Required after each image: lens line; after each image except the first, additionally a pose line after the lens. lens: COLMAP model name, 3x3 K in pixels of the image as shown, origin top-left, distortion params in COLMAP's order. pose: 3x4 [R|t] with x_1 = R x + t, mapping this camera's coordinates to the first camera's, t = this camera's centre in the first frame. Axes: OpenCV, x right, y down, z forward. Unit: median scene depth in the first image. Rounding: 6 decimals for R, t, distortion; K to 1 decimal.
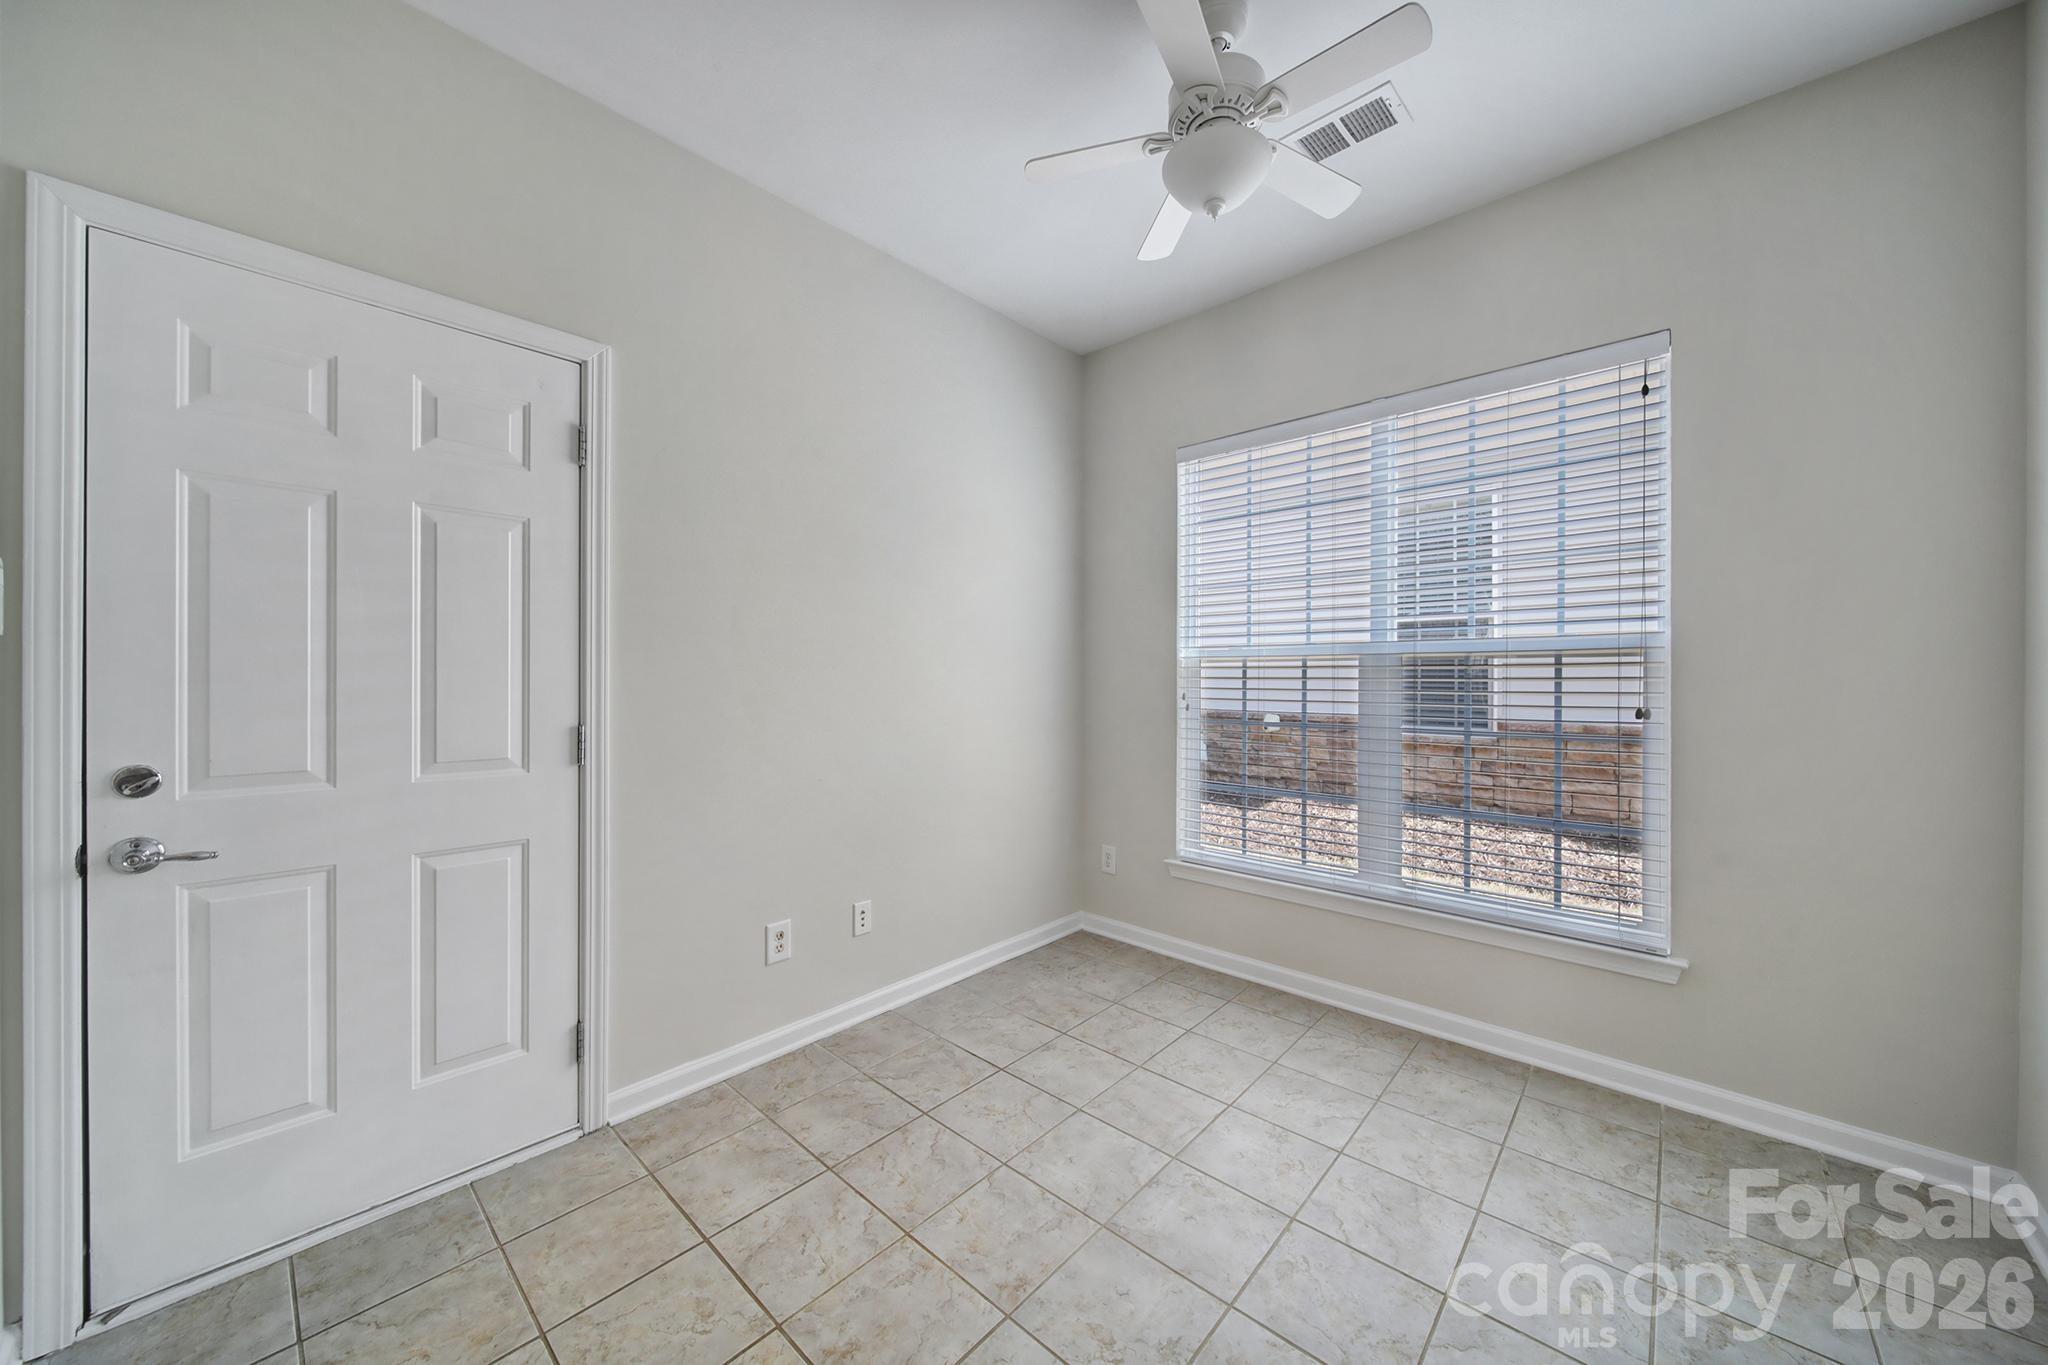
lens RADIAL K [[721.7, 0, 1013.2], [0, 721.7, 686.6], [0, 0, 1]] dist [-0.004144, -0.000967]
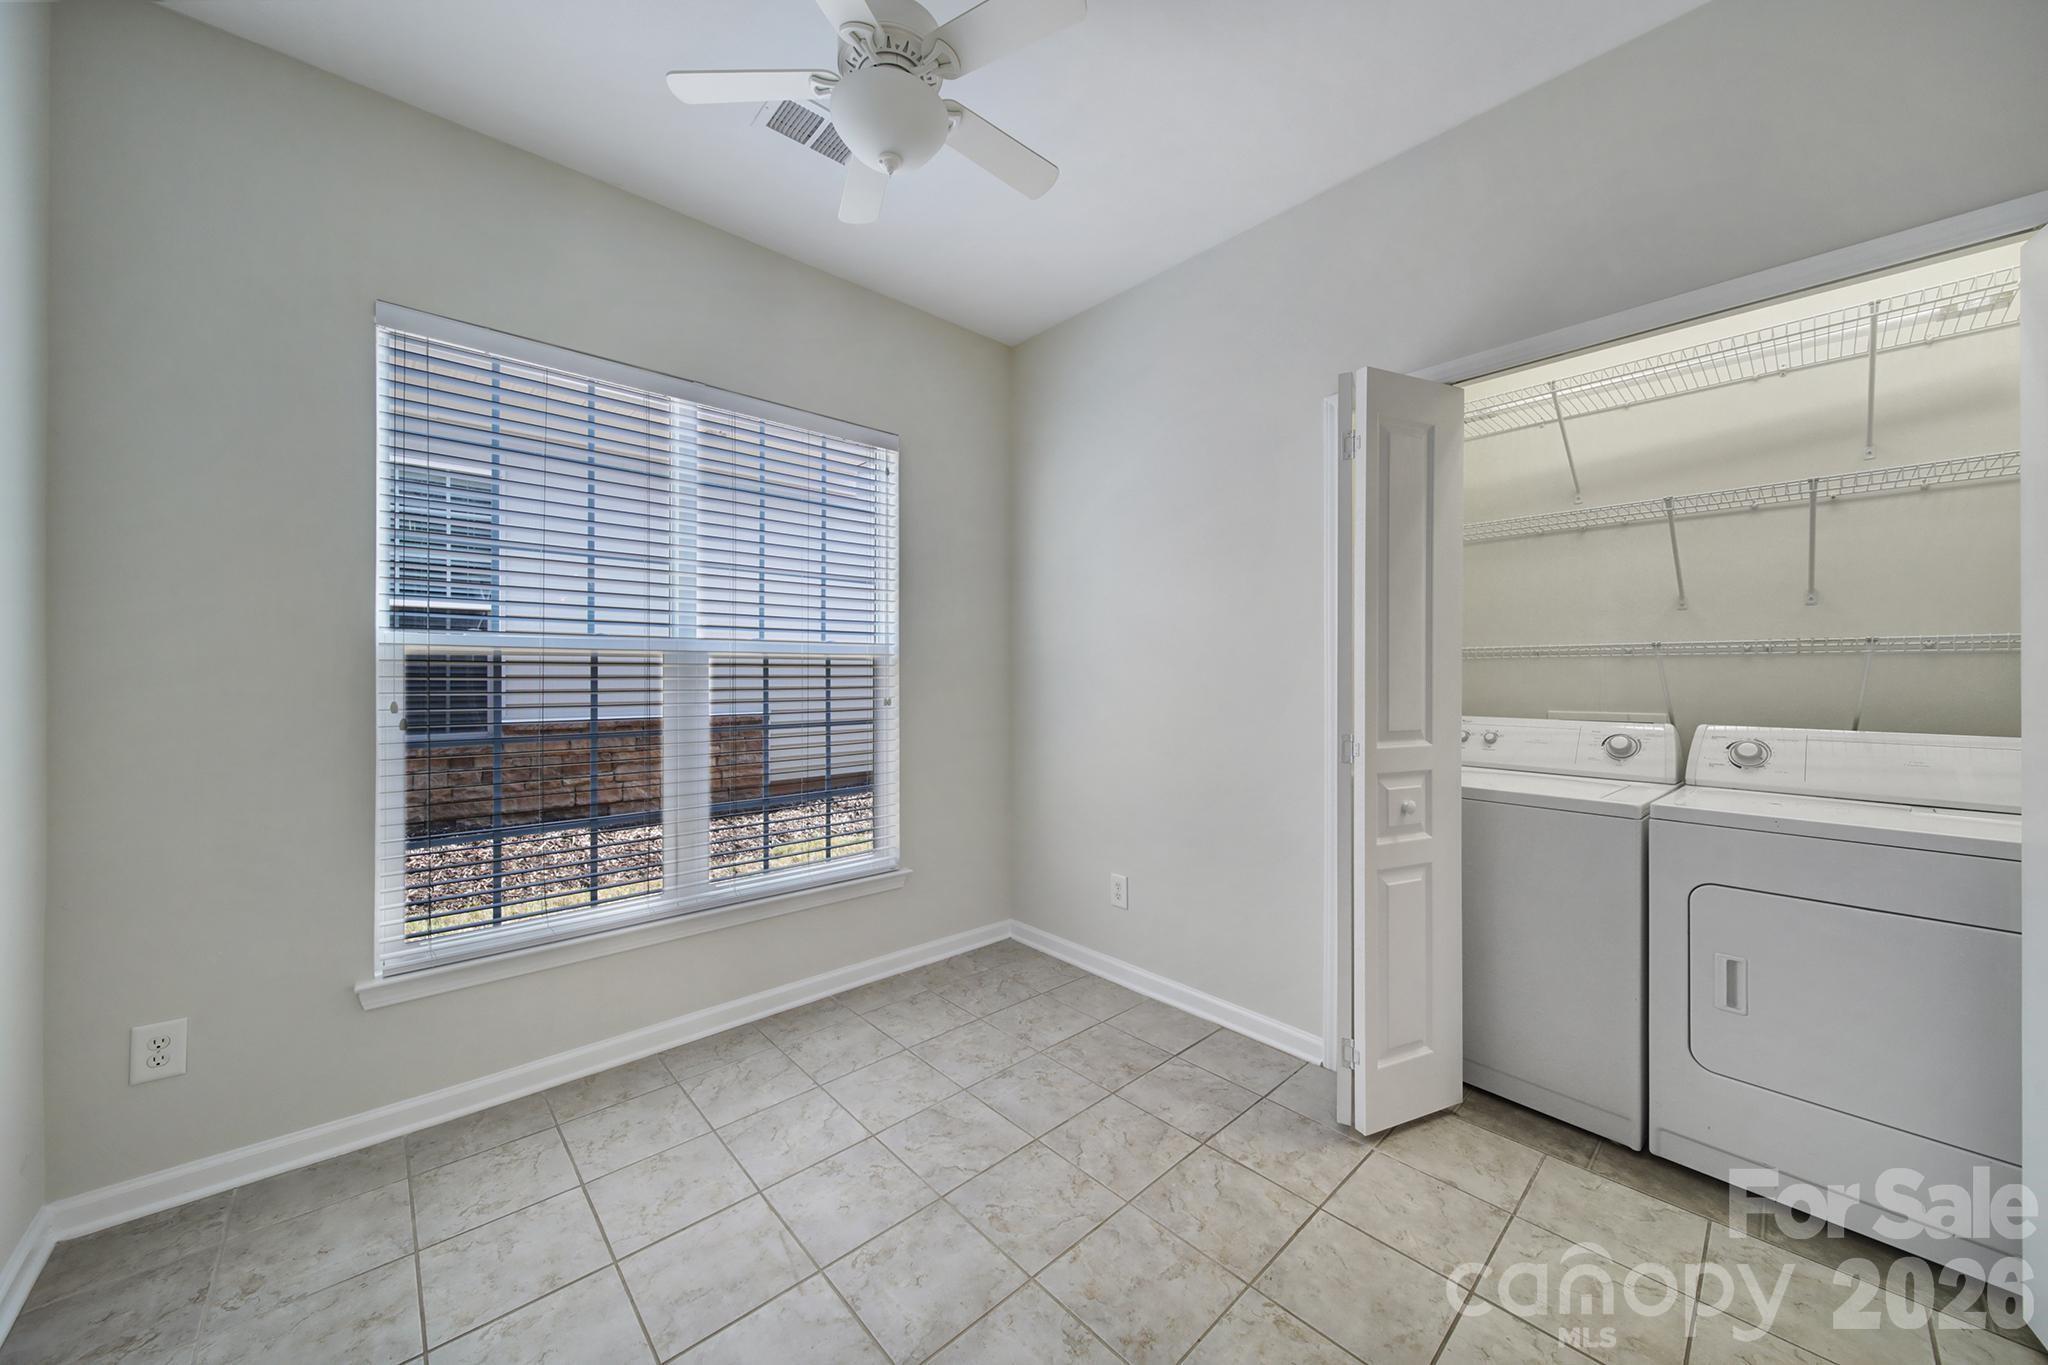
lens RADIAL K [[721.7, 0, 1022.2], [0, 721.7, 675.0], [0, 0, 1]] dist [-0.004144, -0.000967]
pose [[0.076728, -0.000276, 0.997052, -0.387376], [0.014444, 0.999895, -0.000835, -0.006598], [-0.996947, 0.014465, 0.076724, 0.482887]]
